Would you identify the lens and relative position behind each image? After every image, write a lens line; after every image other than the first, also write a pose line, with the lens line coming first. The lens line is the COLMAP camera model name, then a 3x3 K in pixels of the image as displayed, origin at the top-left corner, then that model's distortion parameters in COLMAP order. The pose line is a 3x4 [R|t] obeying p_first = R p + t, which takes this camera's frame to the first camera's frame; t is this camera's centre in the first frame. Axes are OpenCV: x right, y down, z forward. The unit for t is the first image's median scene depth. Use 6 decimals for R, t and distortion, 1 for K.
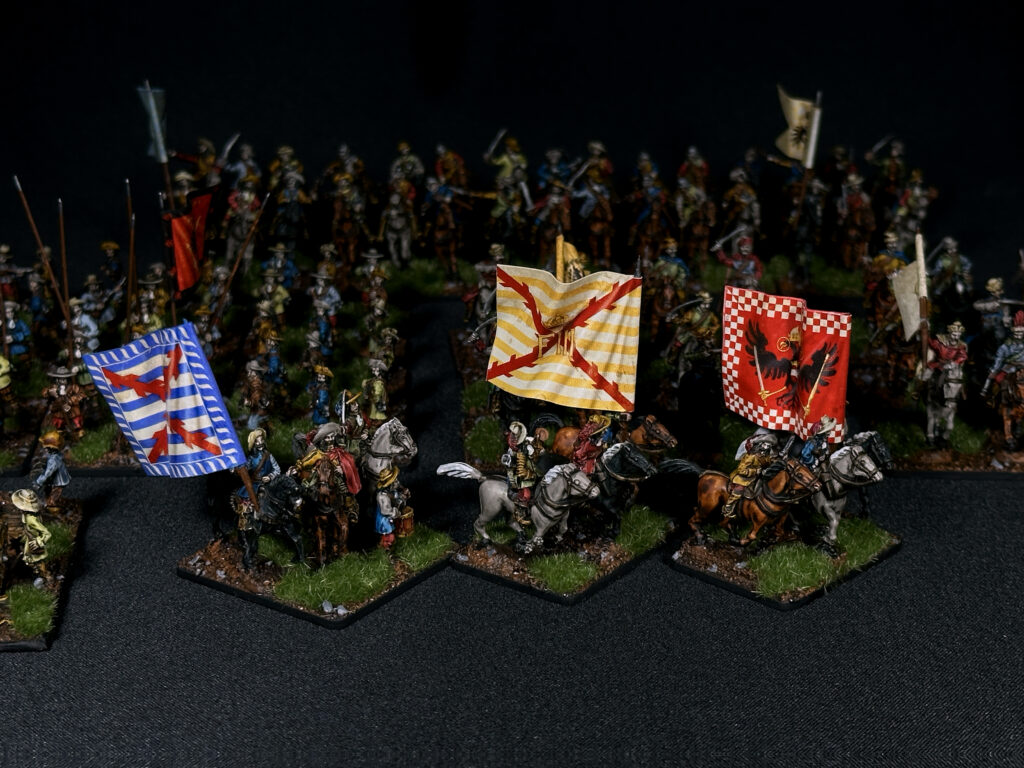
lens RADIAL K [[2071.5, 0, 523.5], [0, 2071.5, 385.1], [0, 0, 1]] dist [0.121674, 0.208107]
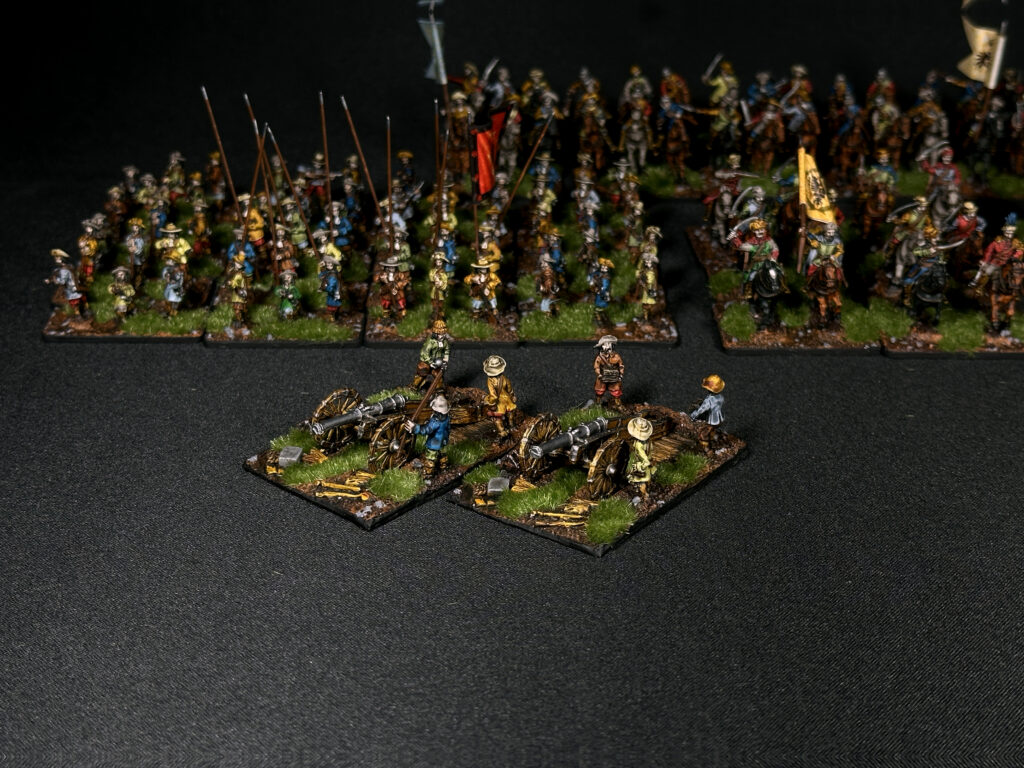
lens RADIAL K [[1703.1, 0, 525.6], [0, 1703.1, 384.7], [0, 0, 1]] dist [0.123056, -0.047879]
pose [[0.998841, 0.012415, -0.046512, -0.076703], [-0.009065, 0.997395, 0.071556, -0.005319], [0.047280, -0.071052, 0.996351, 0.011420]]
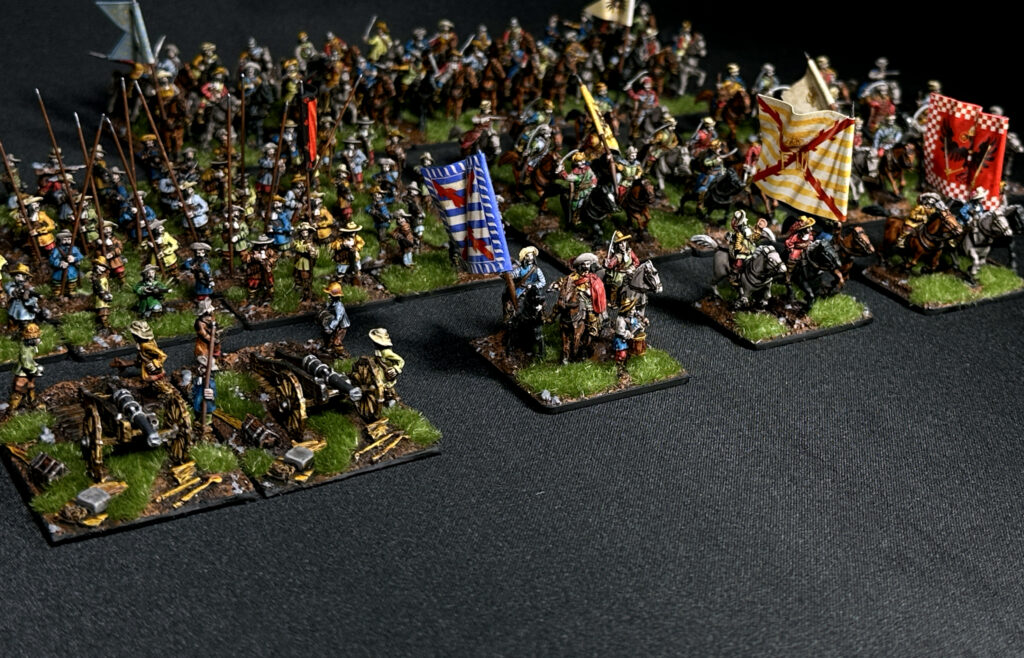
lens RADIAL K [[1596.1, 0, 620.2], [0, 1596.1, 239.5], [0, 0, 1]] dist [0.147316, -0.255841]
pose [[0.875879, -0.141635, 0.461276, -0.366929], [0.133871, 0.989751, 0.049706, -0.019153], [-0.463589, 0.018215, 0.885863, 0.082105]]
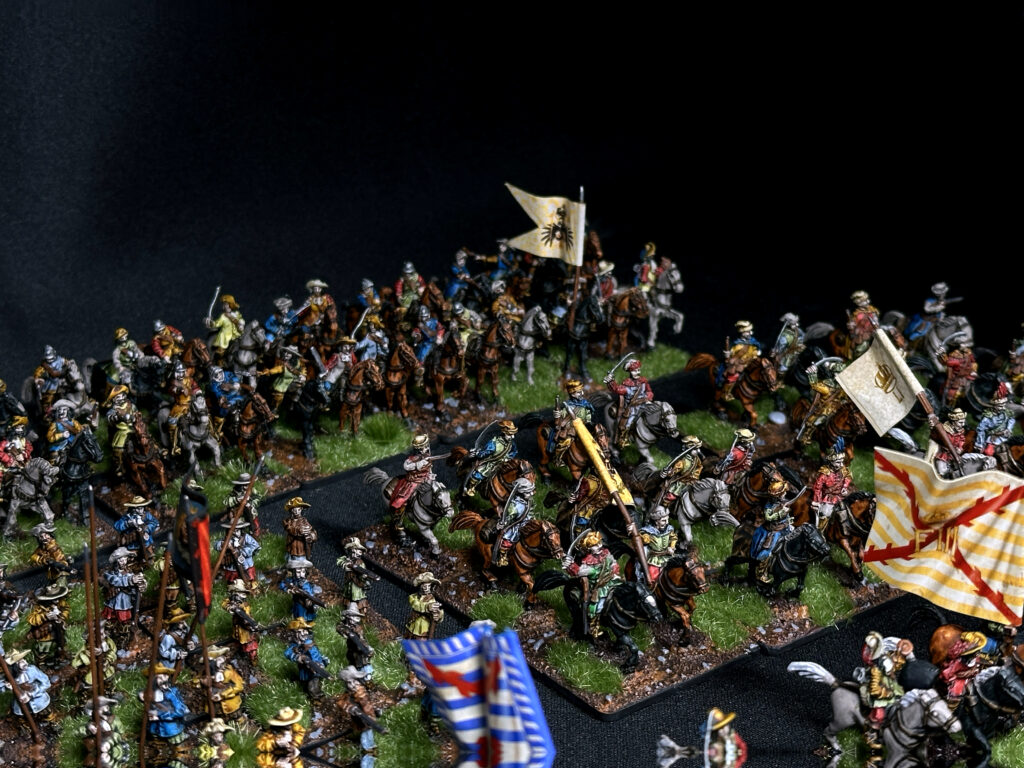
lens RADIAL K [[1949.3, 0, 512.0], [0, 1949.3, 384.0], [0, 0, 1]] dist [0.116094, 0.119050]
pose [[0.829212, -0.237198, 0.506107, -0.352469], [0.219573, 0.970931, 0.095297, -0.143096], [-0.513999, 0.032106, 0.857189, 0.250205]]
